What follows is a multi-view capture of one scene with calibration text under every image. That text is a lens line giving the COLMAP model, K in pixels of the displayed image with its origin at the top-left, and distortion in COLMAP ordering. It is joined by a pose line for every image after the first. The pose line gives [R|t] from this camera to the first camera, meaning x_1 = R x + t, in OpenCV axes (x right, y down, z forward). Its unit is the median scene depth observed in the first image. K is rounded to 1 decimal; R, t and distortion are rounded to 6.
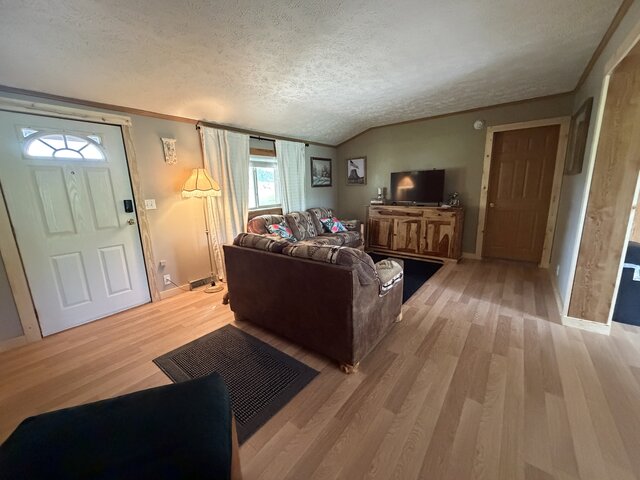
lens RADIAL K [[256.0, 0, 317.9], [0, 256.0, 239.1], [0, 0, 1]] dist [0.002230, -0.000518]
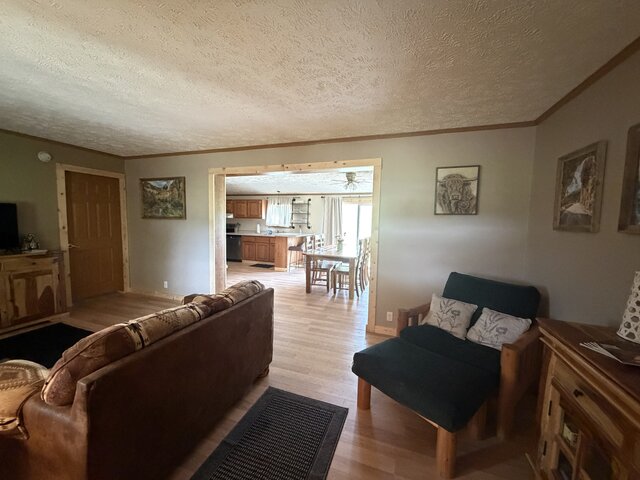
lens RADIAL K [[256.0, 0, 317.0], [0, 256.0, 239.7], [0, 0, 1]] dist [0.002230, -0.000518]
pose [[-0.319622, -0.050515, 0.946198, -0.625448], [0.177511, 0.977707, 0.112160, -0.126091], [-0.930769, 0.203809, -0.303530, 0.560448]]
